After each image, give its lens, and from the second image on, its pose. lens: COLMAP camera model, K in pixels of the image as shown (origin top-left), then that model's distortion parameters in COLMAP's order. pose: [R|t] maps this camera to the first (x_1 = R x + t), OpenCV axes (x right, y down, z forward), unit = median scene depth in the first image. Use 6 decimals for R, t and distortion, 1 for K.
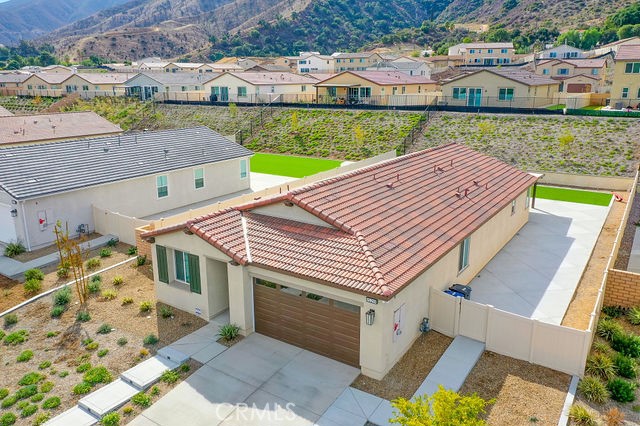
lens RADIAL K [[505.3, 0, 320.0], [0, 505.3, 213.0], [0, 0, 1]] dist [0.005119, -0.002103]
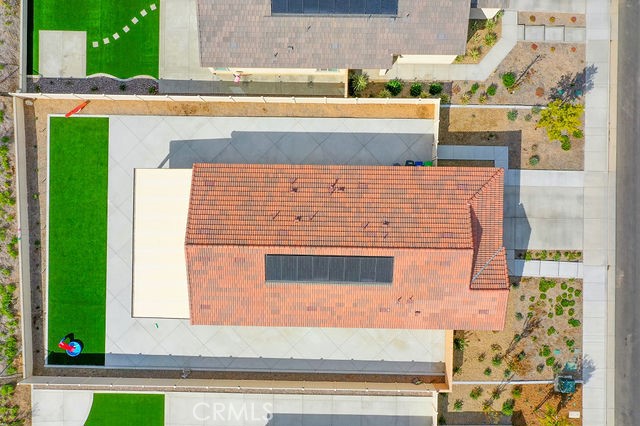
lens RADIAL K [[505.3, 0, 320.0], [0, 505.3, 213.0], [0, 0, 1]] dist [0.005119, -0.002103]
pose [[-0.540952, -0.840995, 0.009914, 0.275214], [0.238800, -0.142279, 0.960589, -1.607268], [-0.806440, 0.522000, 0.277795, 0.799910]]
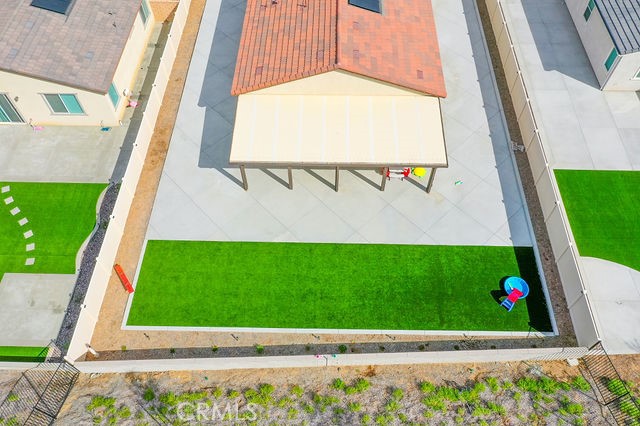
lens RADIAL K [[505.3, 0, 320.0], [0, 505.3, 213.0], [0, 0, 1]] dist [0.005119, -0.002103]
pose [[-0.846960, 0.445560, -0.290058, 0.954730], [-0.129095, 0.356895, 0.925181, -1.172811], [0.515745, 0.821037, -0.244757, 2.159305]]
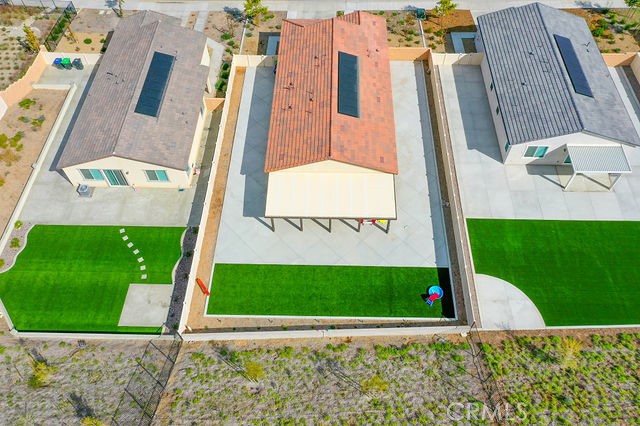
lens RADIAL K [[505.3, 0, 320.0], [0, 505.3, 213.0], [0, 0, 1]] dist [0.005119, -0.002103]
pose [[-0.847693, 0.441454, -0.294169, 1.121145], [-0.125695, 0.371590, 0.919849, -1.899607], [0.515381, 0.816725, -0.259505, 2.265738]]
